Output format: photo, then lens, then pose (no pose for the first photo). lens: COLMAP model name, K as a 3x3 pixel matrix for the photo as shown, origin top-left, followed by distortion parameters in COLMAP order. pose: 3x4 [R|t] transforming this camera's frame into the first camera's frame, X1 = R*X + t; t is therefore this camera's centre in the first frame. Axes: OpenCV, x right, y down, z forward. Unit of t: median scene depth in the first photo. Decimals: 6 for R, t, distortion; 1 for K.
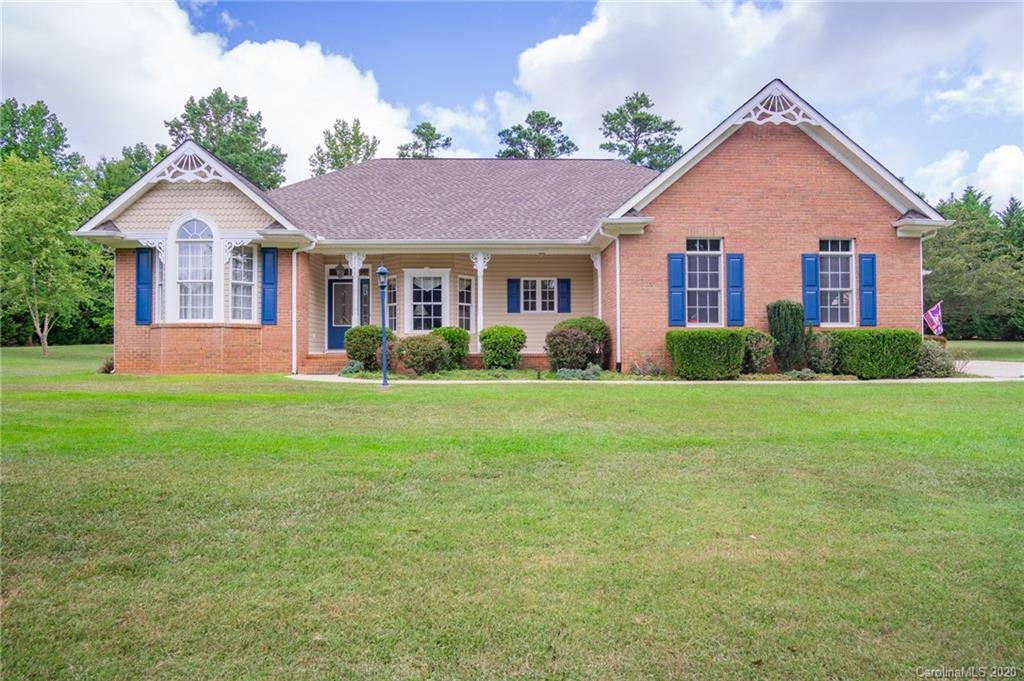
lens RADIAL K [[575.7, 0, 505.6], [0, 575.7, 343.5], [0, 0, 1]] dist [-0.021039, 0.003692]
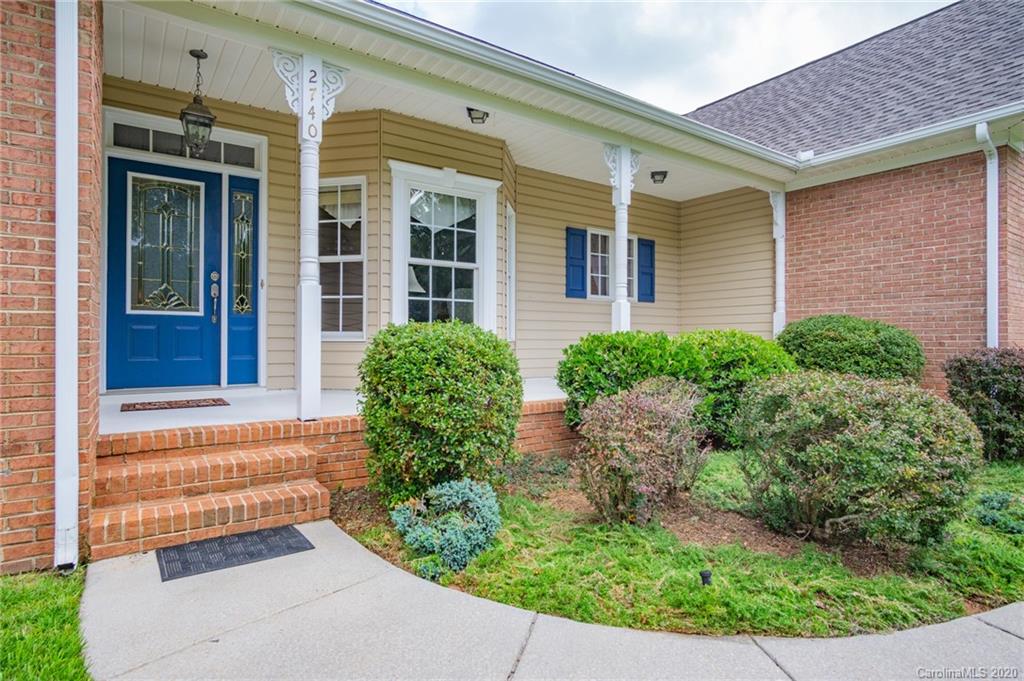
lens RADIAL K [[546.3, 0, 503.9], [0, 546.3, 340.9], [0, 0, 1]] dist [-0.017919, 0.001933]
pose [[0.838225, 0.004695, 0.545304, -0.337212], [-0.014109, 0.999815, 0.013080, -0.025879], [-0.545141, -0.018658, 0.838137, 0.752163]]
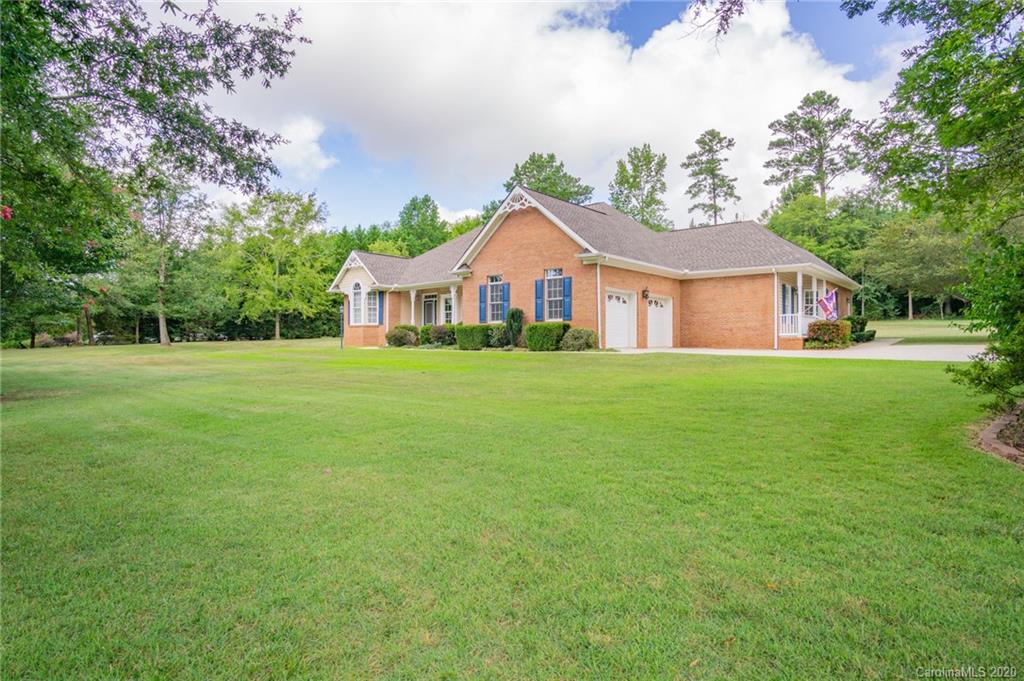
lens RADIAL K [[546.3, 0, 510.7], [0, 546.3, 341.3], [0, 0, 1]] dist [-0.017919, 0.001933]
pose [[0.744352, 0.001459, -0.667786, 1.425254], [0.015023, 0.999708, 0.018929, -0.000797], [0.667619, -0.024122, 0.744113, -0.272665]]
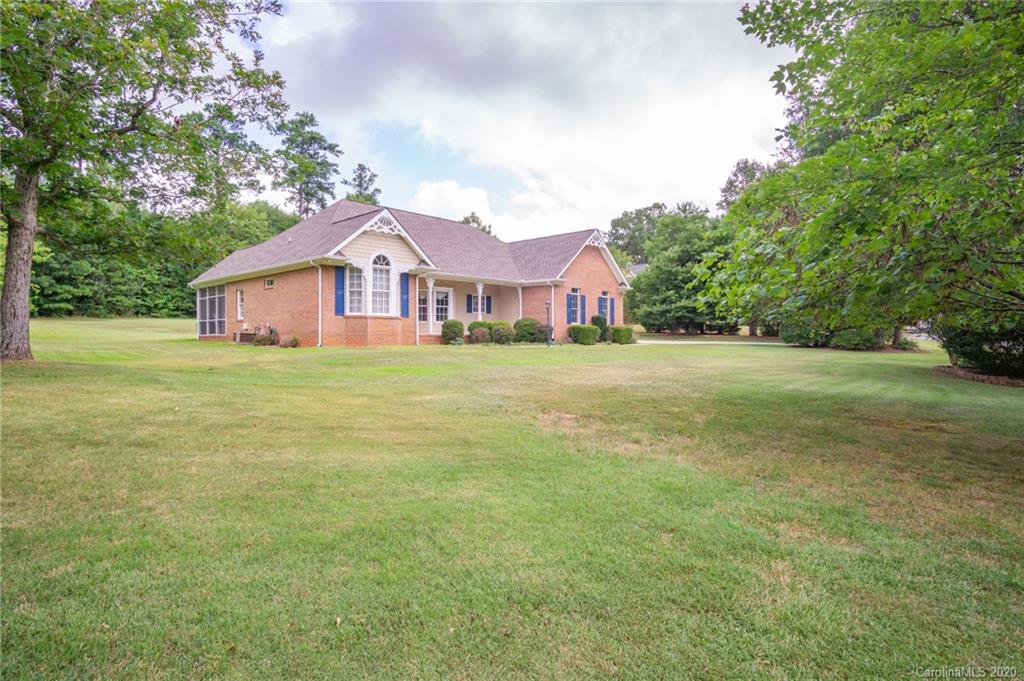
lens RADIAL K [[546.3, 0, 513.1], [0, 546.3, 339.1], [0, 0, 1]] dist [-0.017919, 0.001933]
pose [[0.686778, -0.001074, 0.726866, -1.371630], [-0.016571, 0.999716, 0.017133, -0.000558], [-0.726678, -0.023811, 0.686565, -0.375174]]
